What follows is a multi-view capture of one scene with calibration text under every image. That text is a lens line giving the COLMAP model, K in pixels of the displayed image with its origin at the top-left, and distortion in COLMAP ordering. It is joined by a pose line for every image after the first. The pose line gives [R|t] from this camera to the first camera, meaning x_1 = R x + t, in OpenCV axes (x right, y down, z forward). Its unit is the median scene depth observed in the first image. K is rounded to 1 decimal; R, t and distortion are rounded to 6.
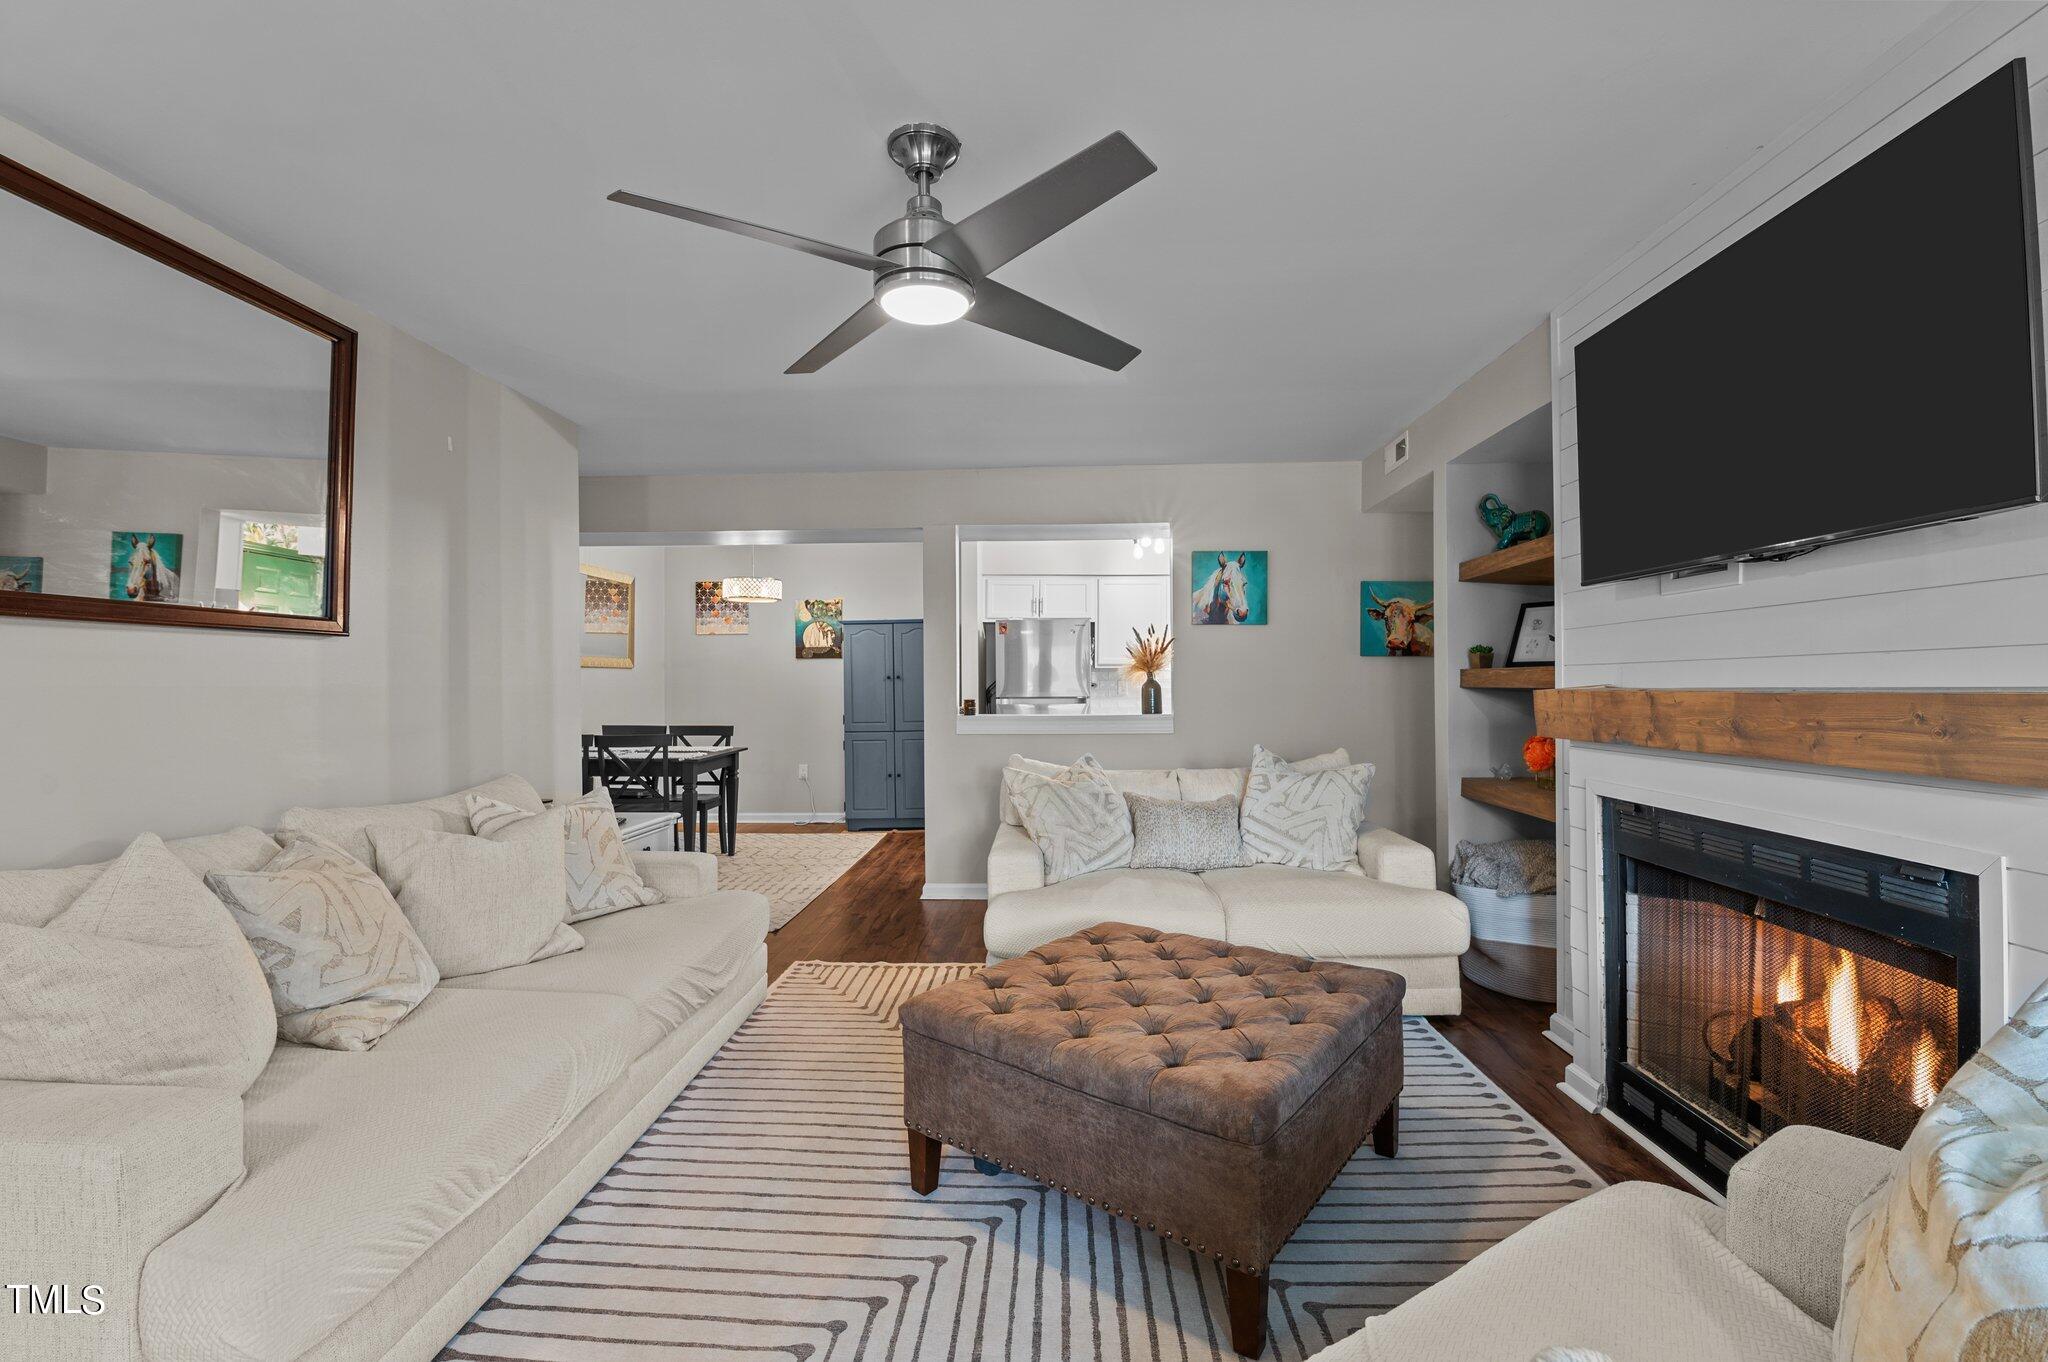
lens RADIAL K [[892.0, 0, 1026.5], [0, 892.0, 671.0], [0, 0, 1]] dist [-0.009308, -0.003567]
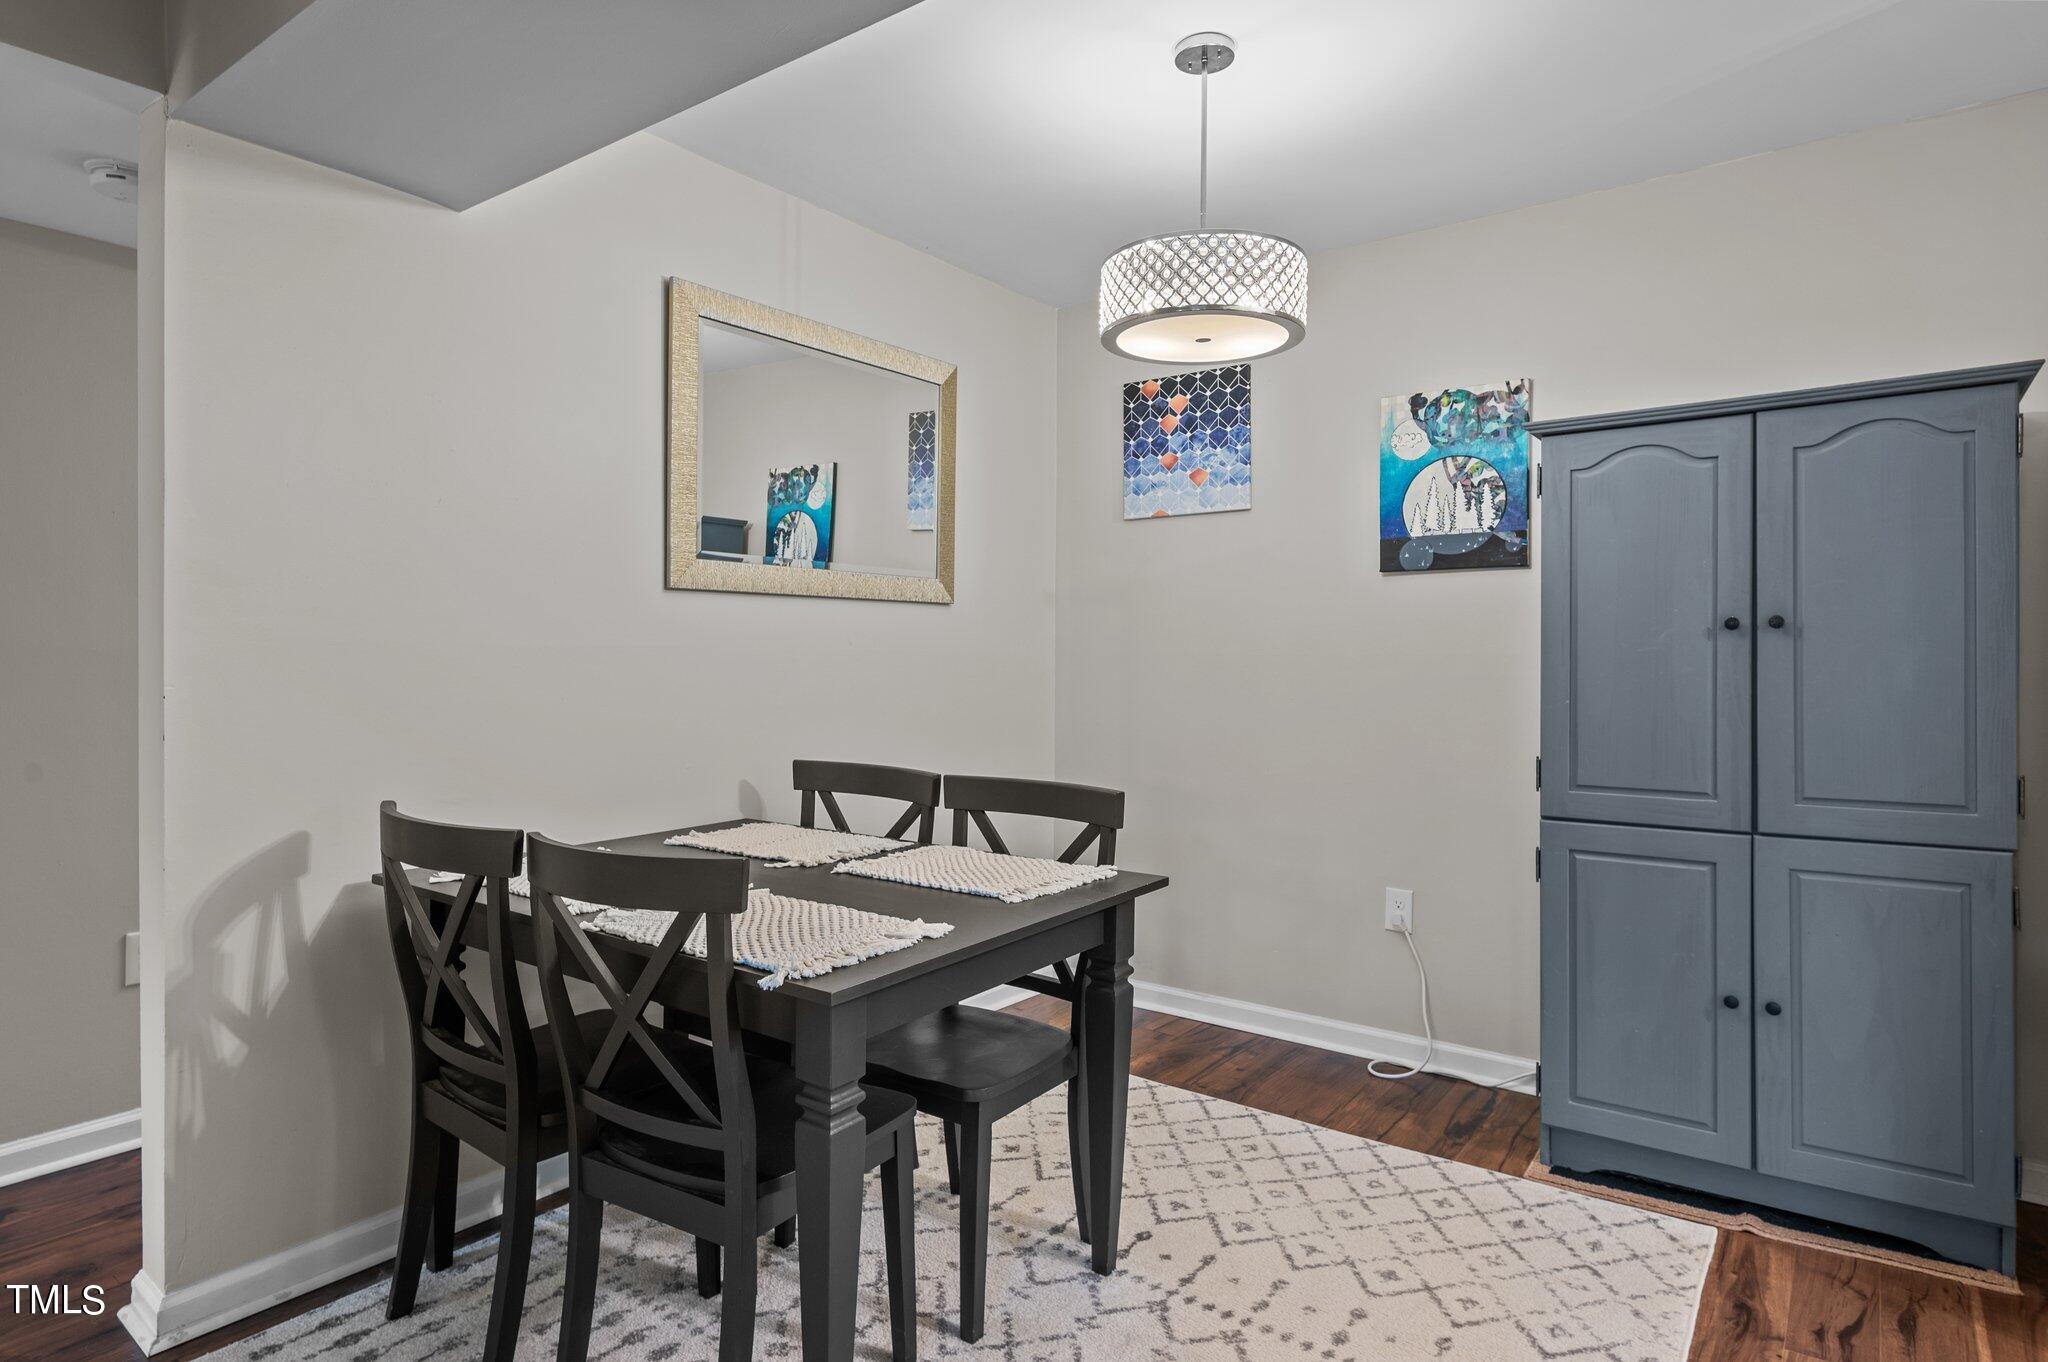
lens RADIAL K [[1105.3, 0, 1034.9], [0, 1105.3, 664.6], [0, 0, 1]] dist [-0.004042, 0.000932]
pose [[0.831982, 0.016386, -0.554561, -0.269252], [-0.005643, 0.999762, 0.021075, 0.024720], [0.554774, -0.014405, 0.831876, 1.152613]]
